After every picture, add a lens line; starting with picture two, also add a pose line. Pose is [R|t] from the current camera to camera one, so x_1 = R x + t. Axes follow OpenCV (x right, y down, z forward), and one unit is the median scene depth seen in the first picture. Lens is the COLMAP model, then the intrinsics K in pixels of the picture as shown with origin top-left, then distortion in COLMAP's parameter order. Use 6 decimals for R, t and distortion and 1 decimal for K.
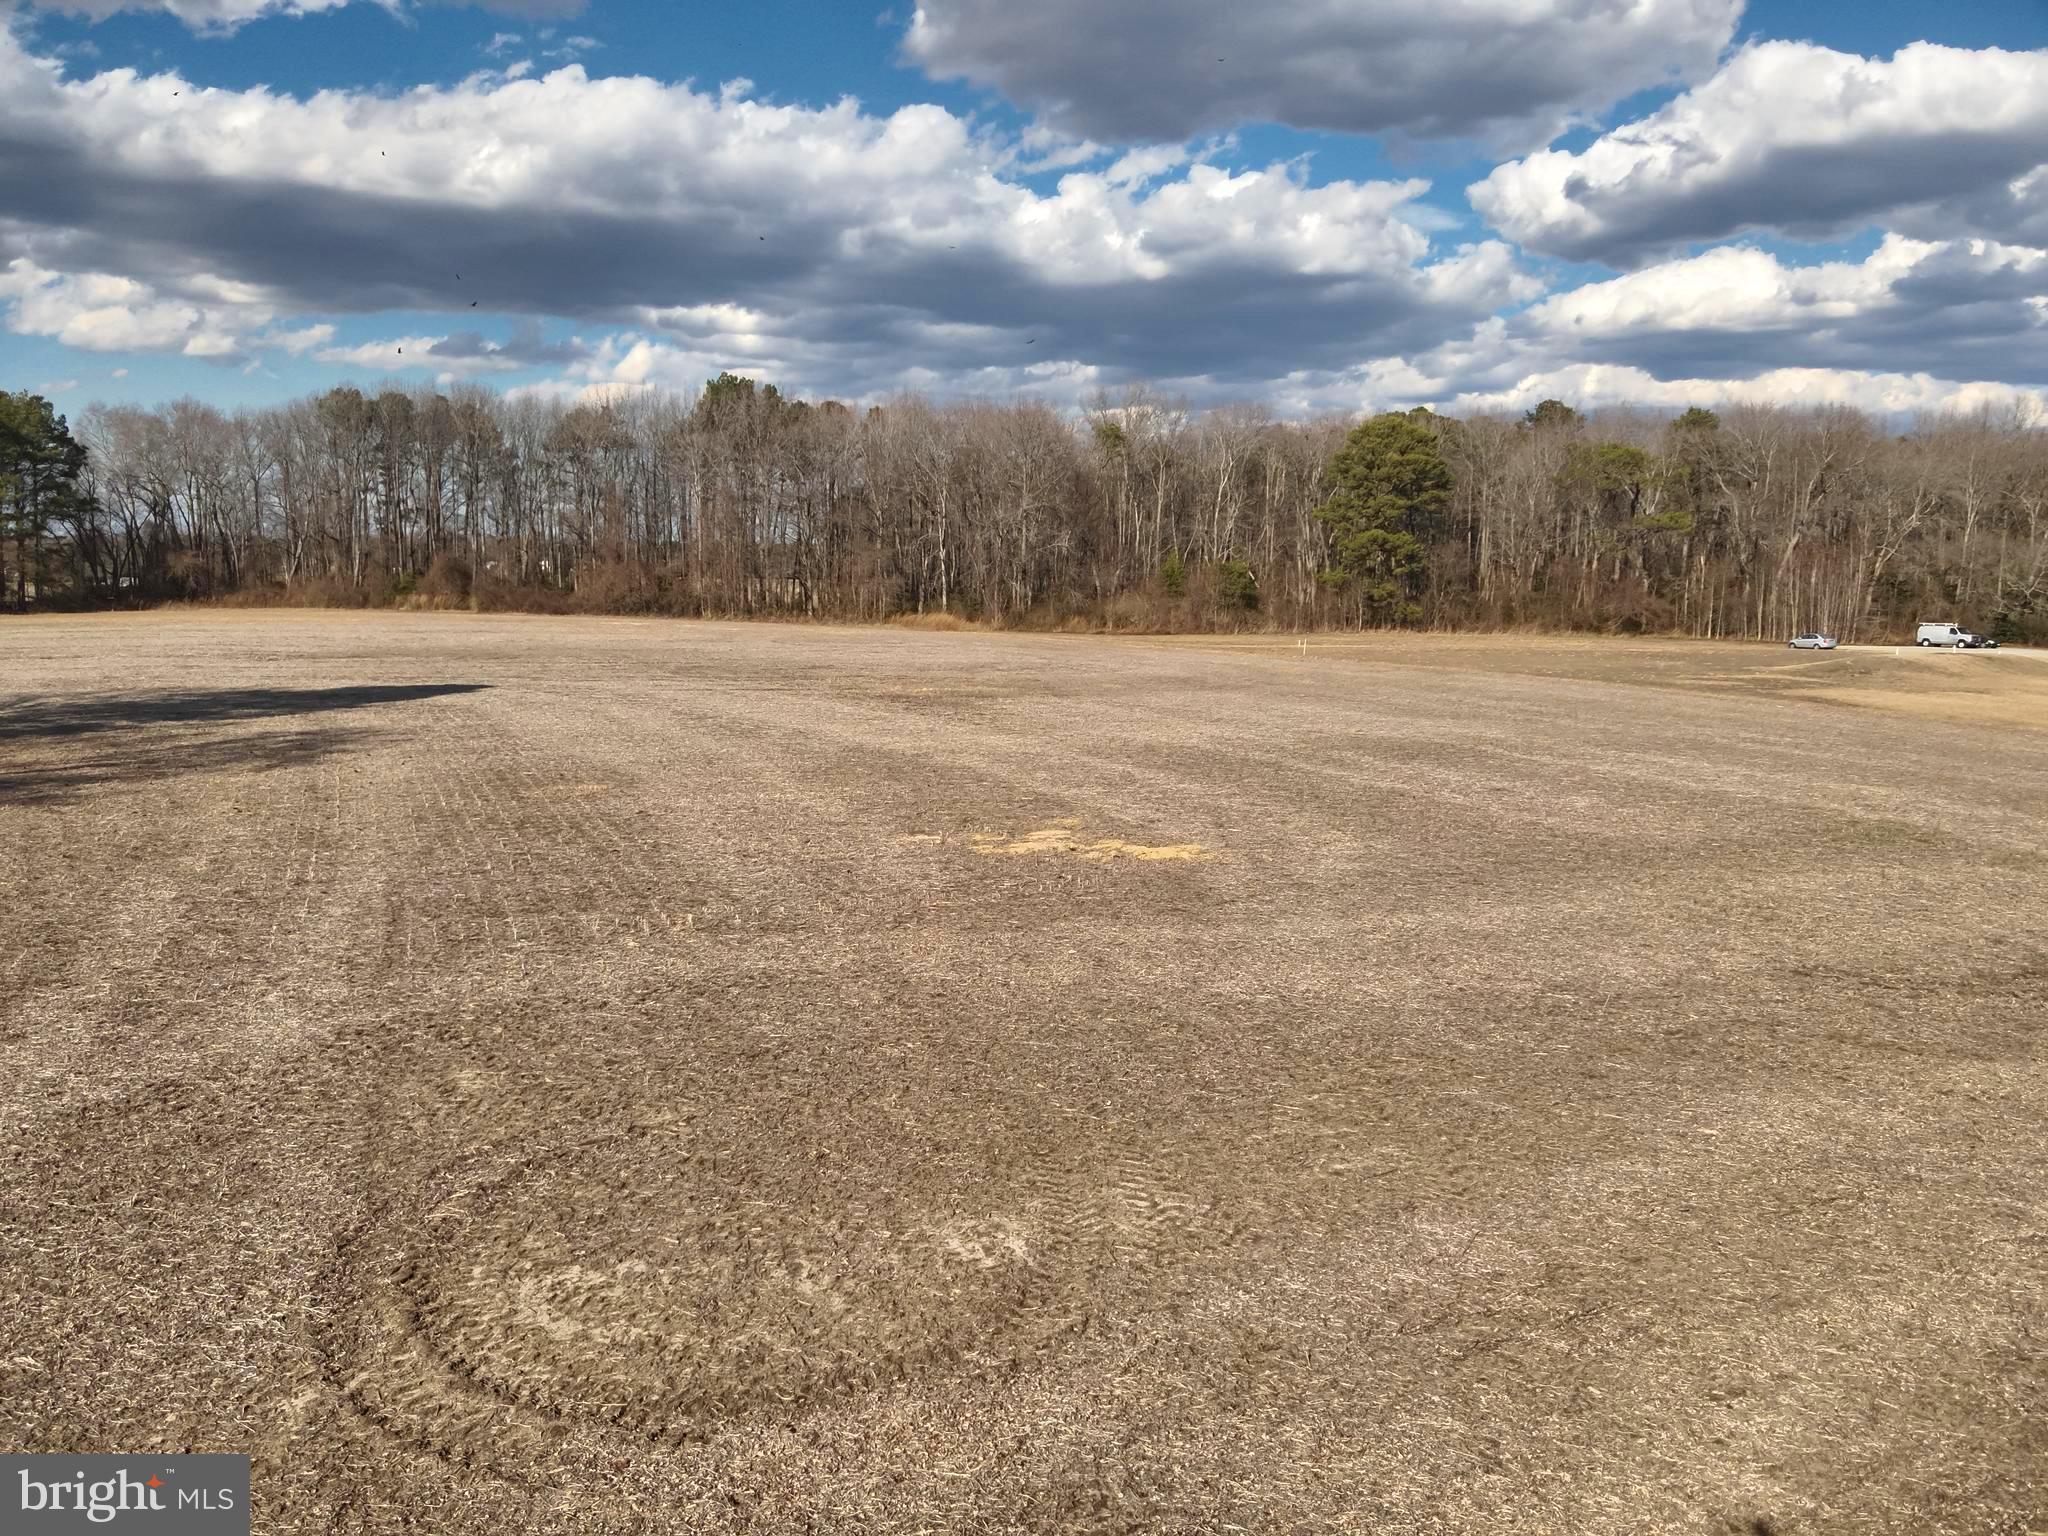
lens RADIAL K [[1474.9, 0, 1024.0], [0, 1474.9, 768.0], [0, 0, 1]] dist [0.126444, -0.232726]
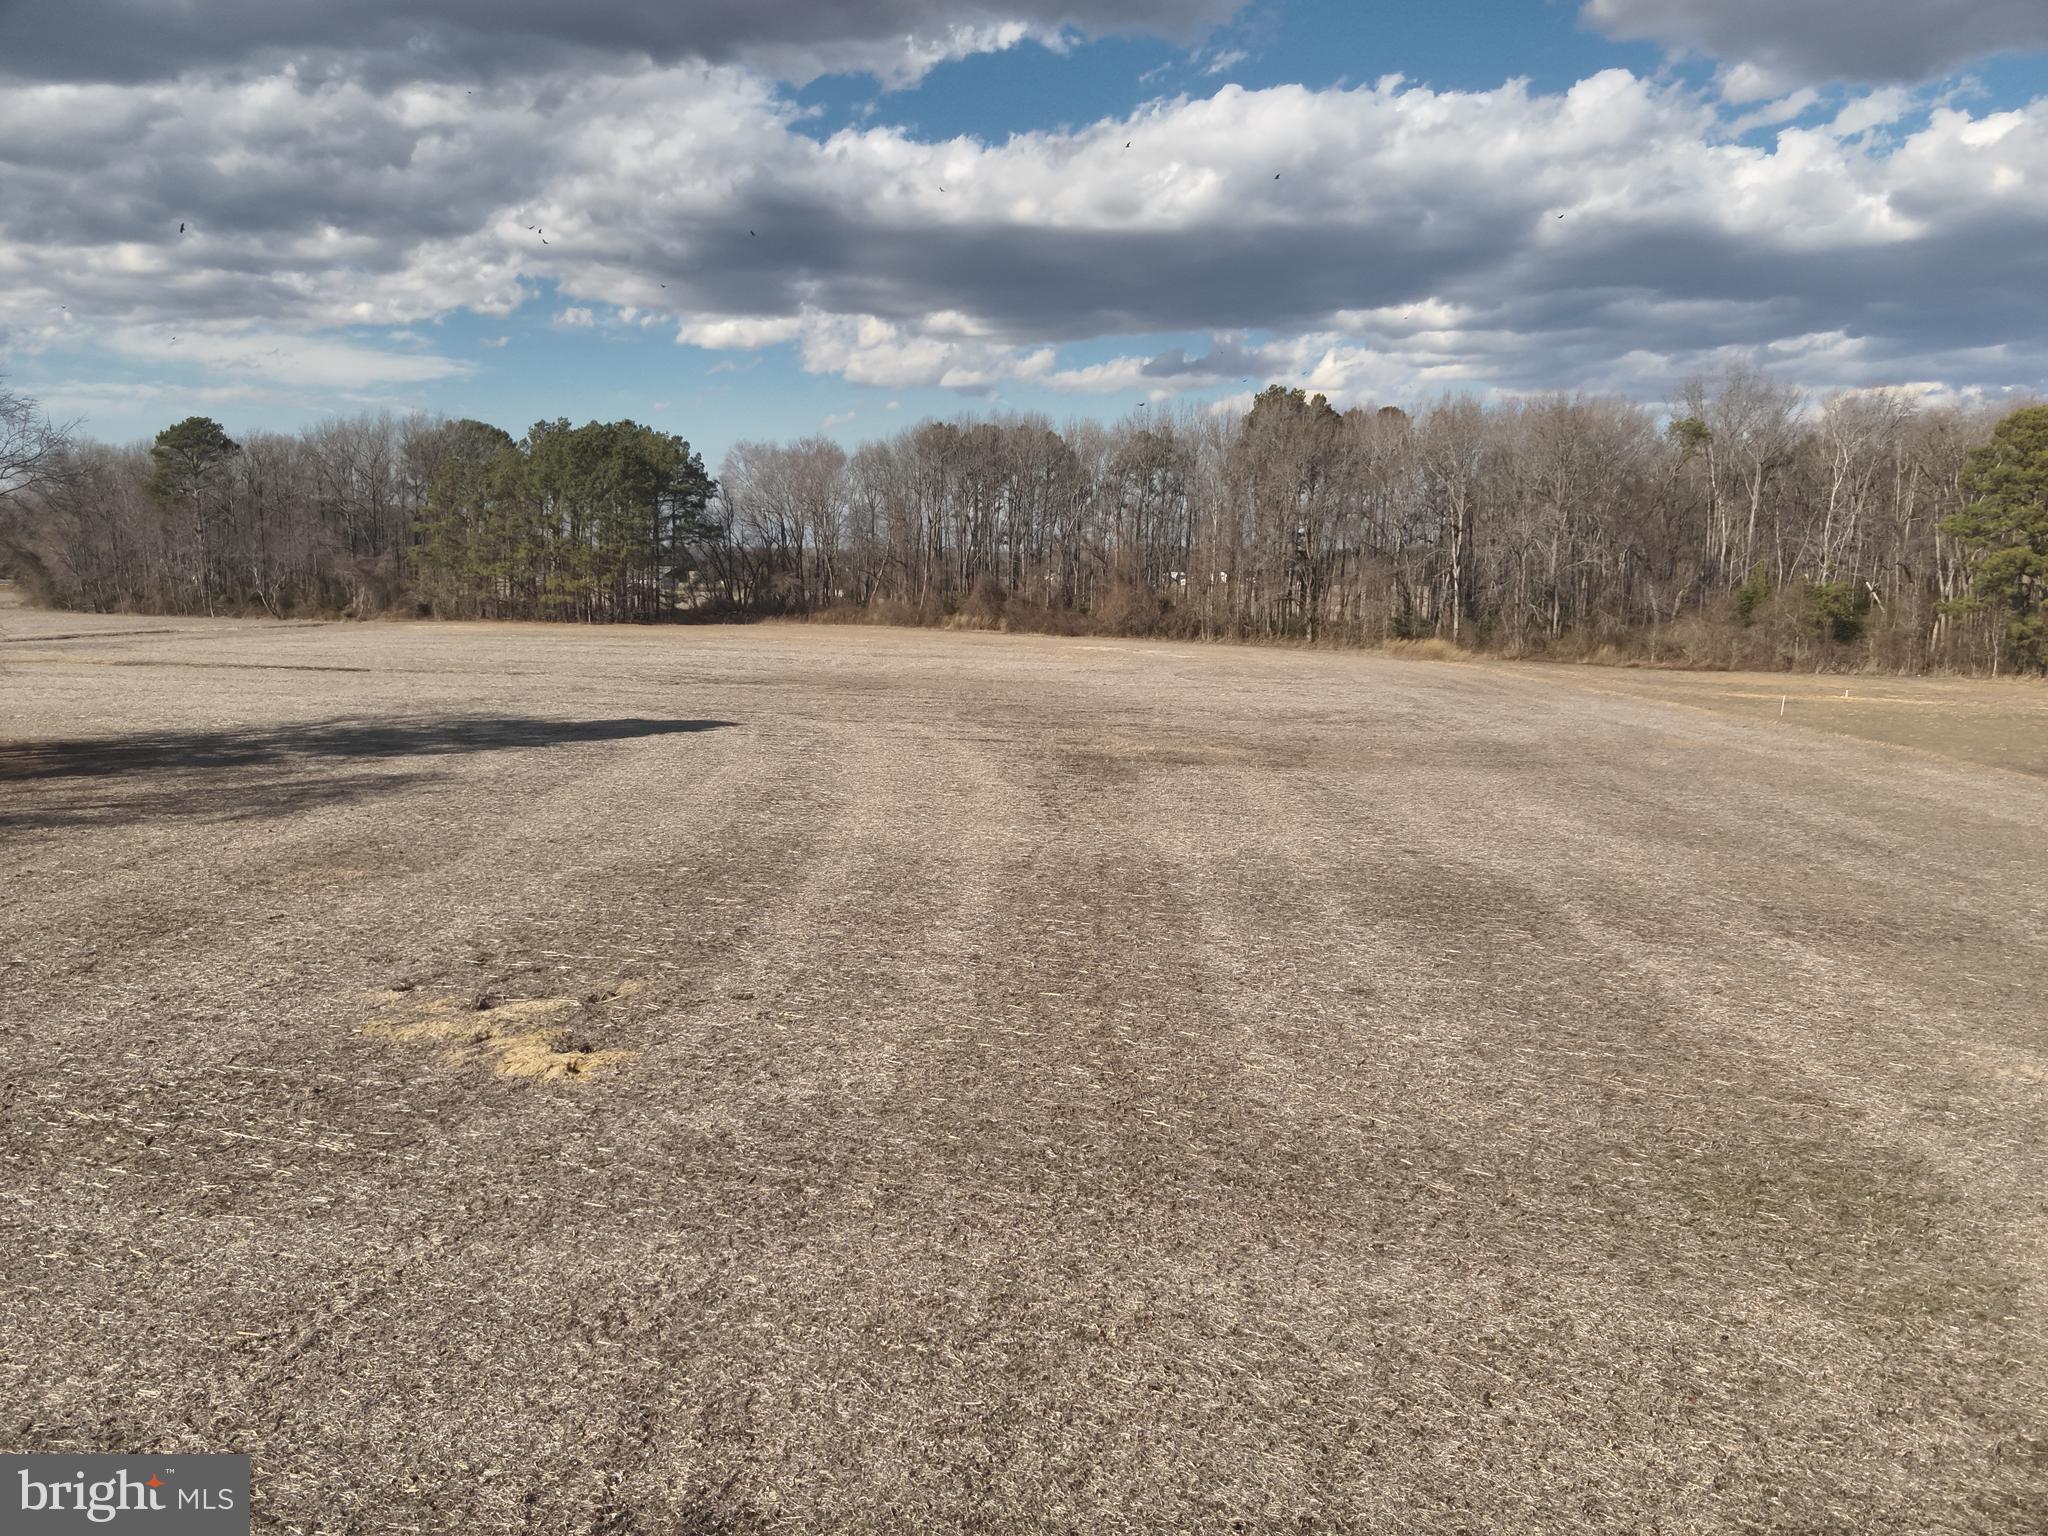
lens RADIAL K [[1476.8, 0, 1022.1], [0, 1476.8, 779.7], [0, 0, 1]] dist [0.117782, -0.221581]
pose [[0.894103, 0.063295, -0.443367, 0.119671], [-0.060823, 0.997952, 0.019811, -0.022381], [0.443713, 0.009254, 0.896121, 0.078506]]
